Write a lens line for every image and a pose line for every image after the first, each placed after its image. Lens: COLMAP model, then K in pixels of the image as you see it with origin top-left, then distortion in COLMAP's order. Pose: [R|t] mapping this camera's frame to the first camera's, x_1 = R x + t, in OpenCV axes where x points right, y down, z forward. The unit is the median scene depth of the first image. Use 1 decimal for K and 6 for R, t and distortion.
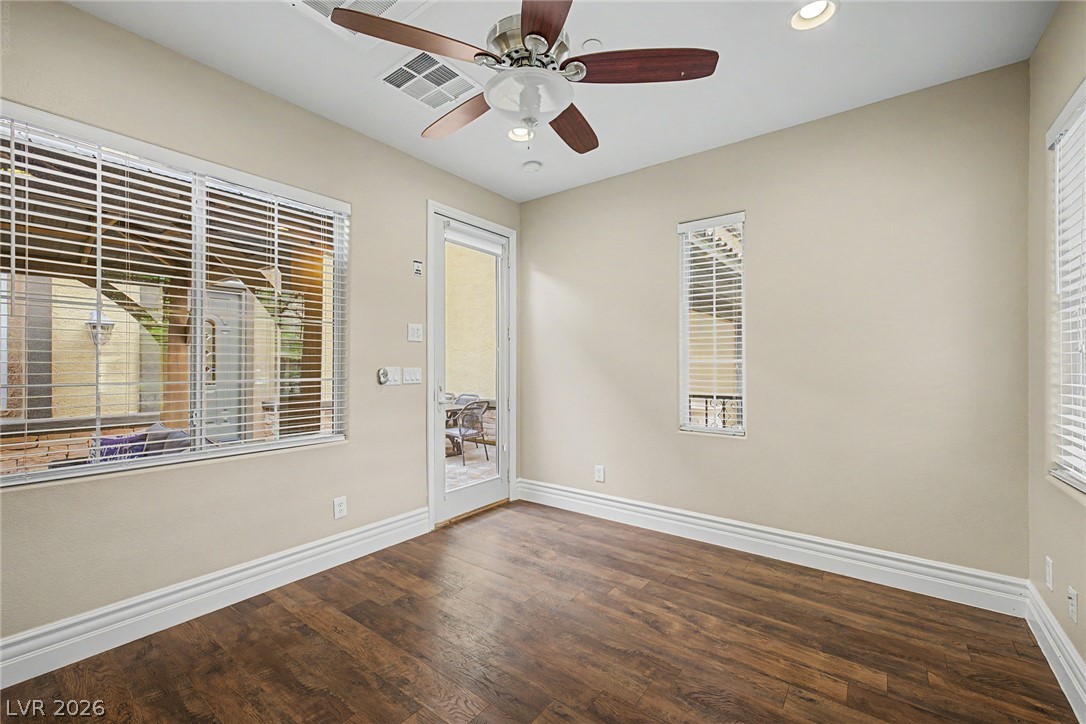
lens RADIAL K [[464.2, 0, 542.1], [0, 464.2, 363.9], [0, 0, 1]] dist [0.001765, -0.000028]
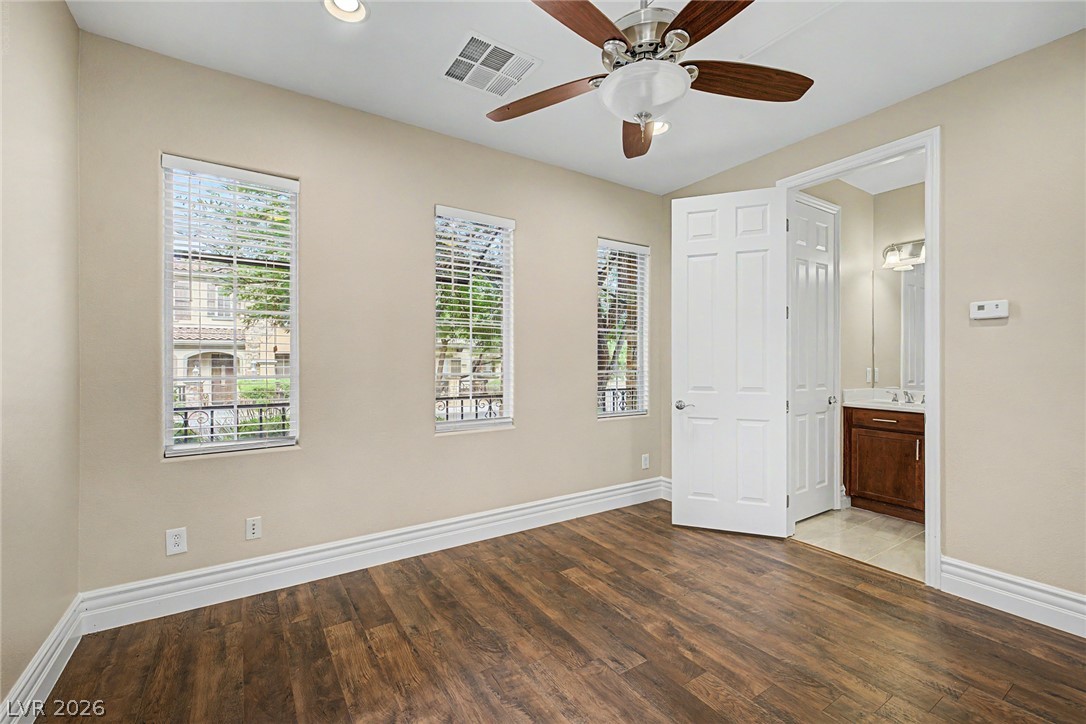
lens RADIAL K [[464.2, 0, 542.0], [0, 464.2, 360.4], [0, 0, 1]] dist [0.001765, -0.000028]
pose [[-0.944783, -0.003725, 0.327674, -0.133913], [-0.005643, 0.999972, -0.004902, 0.008041], [-0.327647, -0.006480, -0.944778, 1.823669]]
